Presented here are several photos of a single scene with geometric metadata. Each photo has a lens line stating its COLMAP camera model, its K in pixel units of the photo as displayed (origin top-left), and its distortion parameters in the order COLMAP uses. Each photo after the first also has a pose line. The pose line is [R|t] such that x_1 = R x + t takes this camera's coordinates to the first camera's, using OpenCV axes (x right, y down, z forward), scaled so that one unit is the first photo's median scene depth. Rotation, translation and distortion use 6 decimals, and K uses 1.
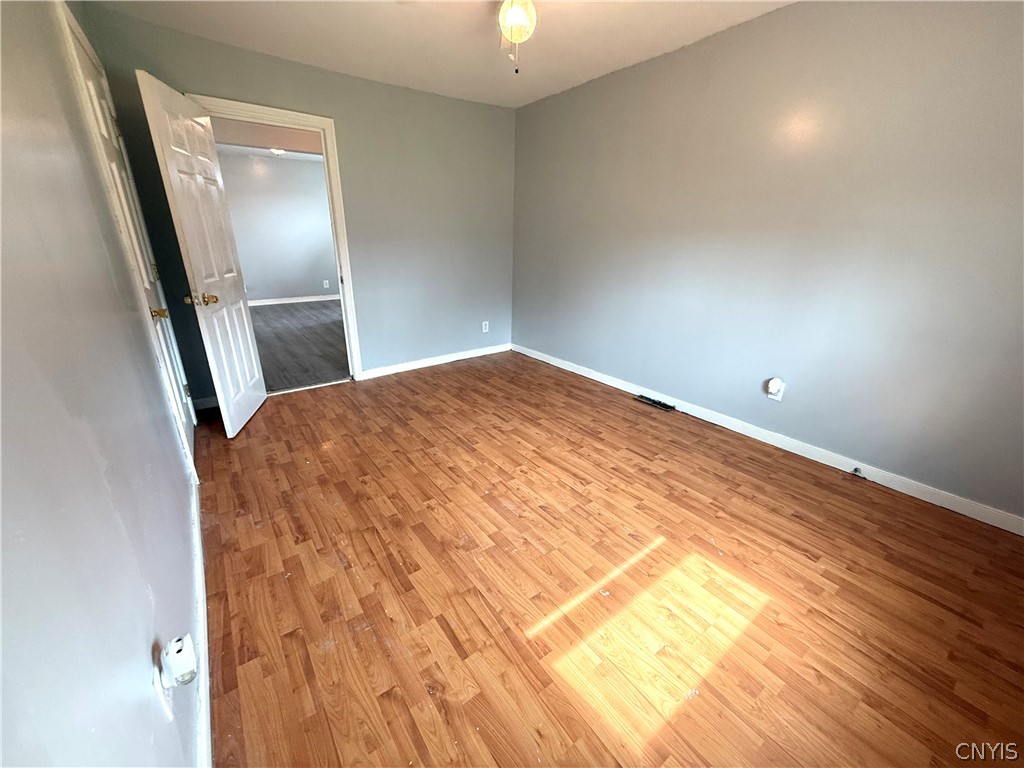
lens RADIAL K [[410.4, 0, 512.0], [0, 410.4, 384.0], [0, 0, 1]] dist [0.000723, 0.000562]
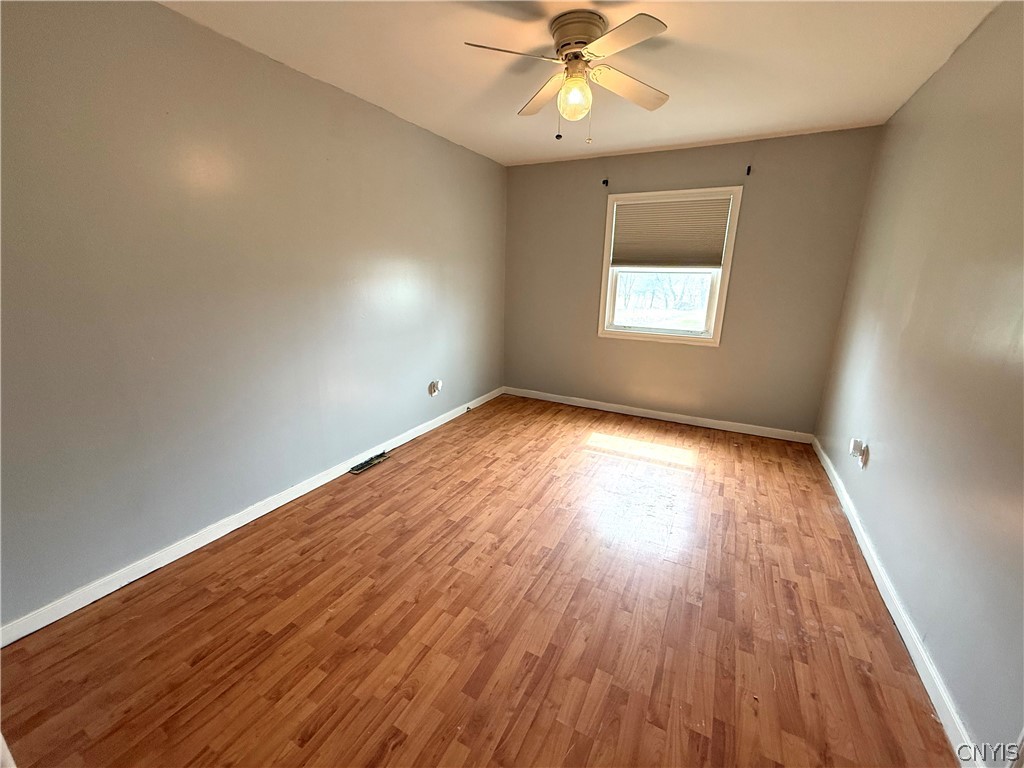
lens RADIAL K [[410.4, 0, 512.0], [0, 410.4, 384.0], [0, 0, 1]] dist [0.000723, 0.000562]
pose [[-0.432605, -0.251738, 0.865725, -0.714132], [0.293301, 0.868701, 0.399167, -0.502933], [-0.852542, 0.426599, -0.301970, 1.237300]]
